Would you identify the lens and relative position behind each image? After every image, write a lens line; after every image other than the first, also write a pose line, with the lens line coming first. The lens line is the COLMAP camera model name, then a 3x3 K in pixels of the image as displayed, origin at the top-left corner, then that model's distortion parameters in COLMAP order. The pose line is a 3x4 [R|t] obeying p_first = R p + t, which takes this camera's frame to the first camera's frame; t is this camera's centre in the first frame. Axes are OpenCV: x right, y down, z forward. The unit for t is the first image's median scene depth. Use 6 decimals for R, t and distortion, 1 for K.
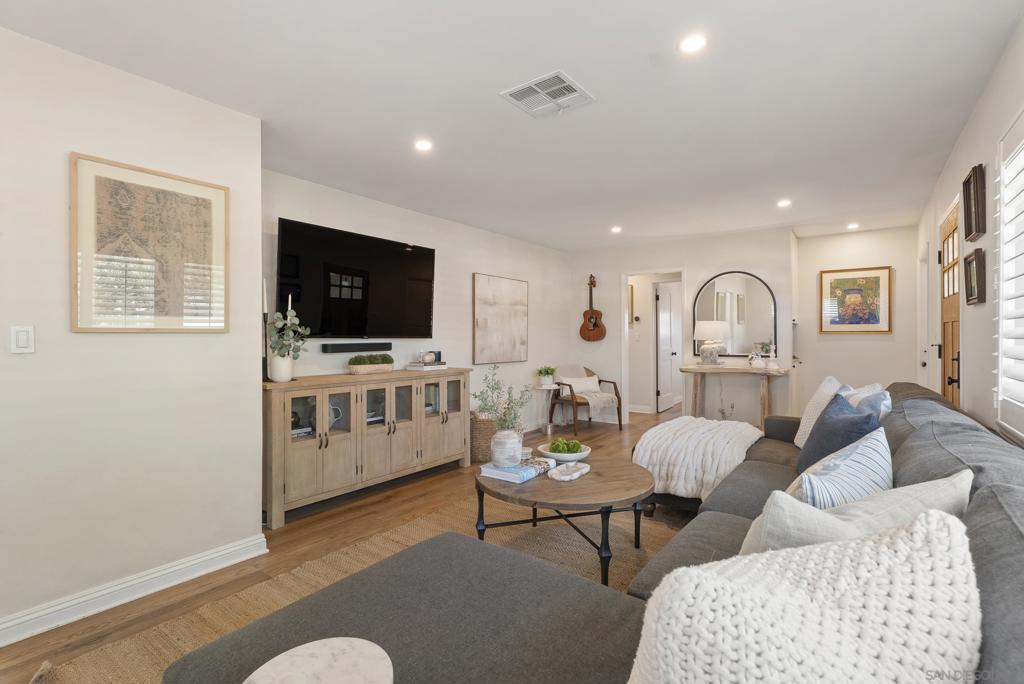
lens RADIAL K [[468.3, 0, 515.9], [0, 468.3, 340.1], [0, 0, 1]] dist [-0.003668, 0.001401]
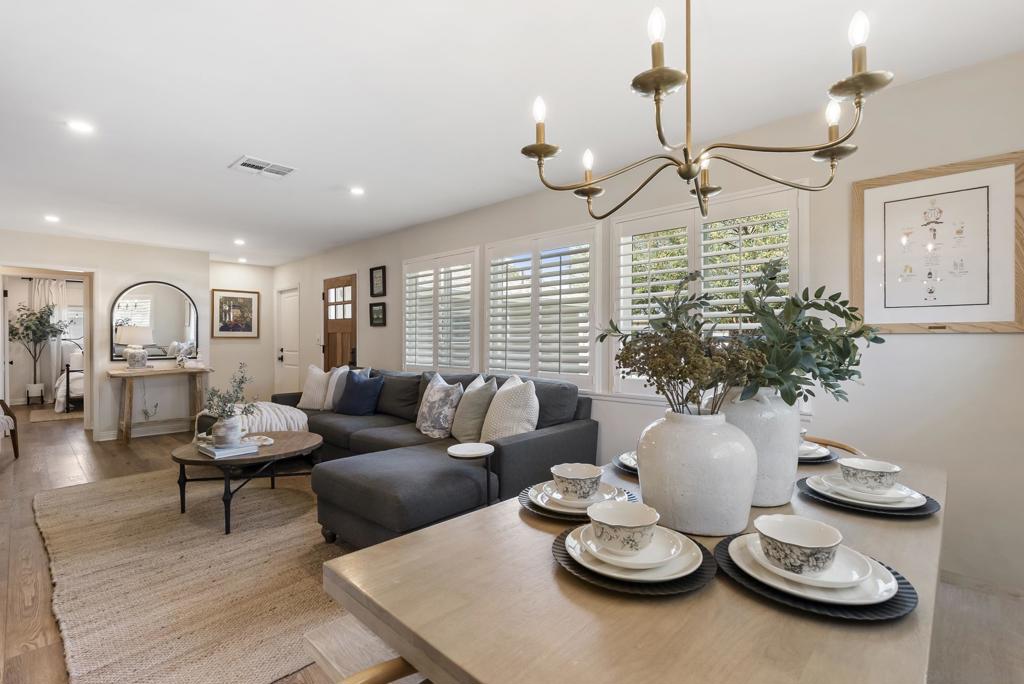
lens RADIAL K [[468.3, 0, 513.0], [0, 468.3, 339.6], [0, 0, 1]] dist [-0.003668, 0.001401]
pose [[0.124608, -0.001507, 0.992205, -0.515426], [0.010439, 0.999945, 0.000208, -0.003001], [-0.992151, 0.010331, 0.124617, 0.044065]]
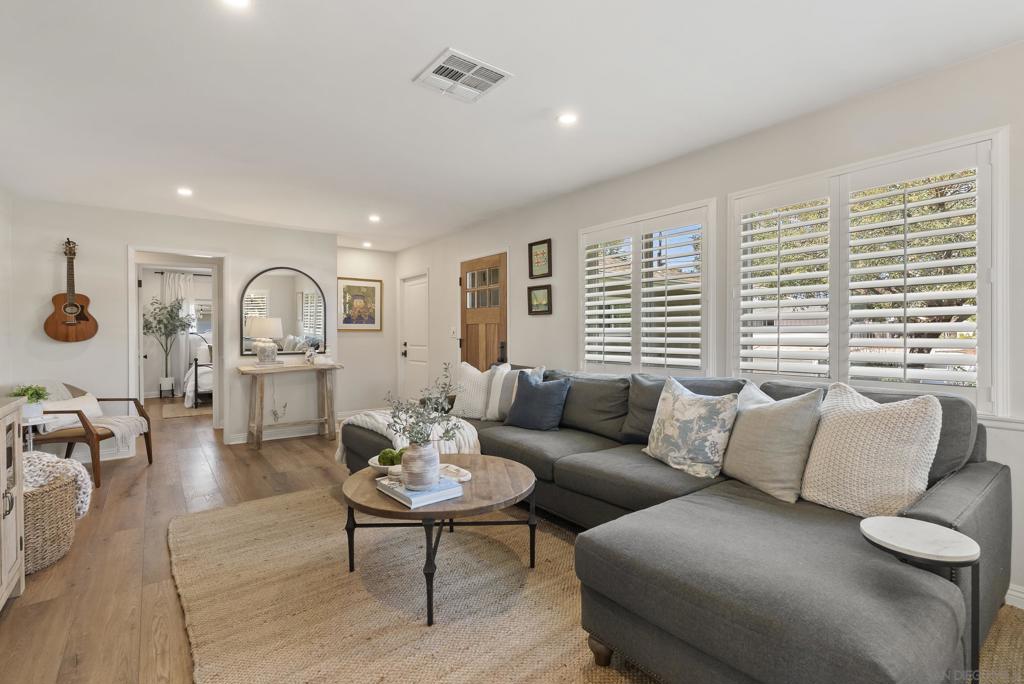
lens RADIAL K [[468.3, 0, 515.6], [0, 468.3, 336.4], [0, 0, 1]] dist [-0.003668, 0.001401]
pose [[0.274850, -0.005625, 0.961471, -0.345941], [0.011503, 0.999931, 0.002561, 0.000401], [-0.961418, 0.010355, 0.274896, 0.273361]]
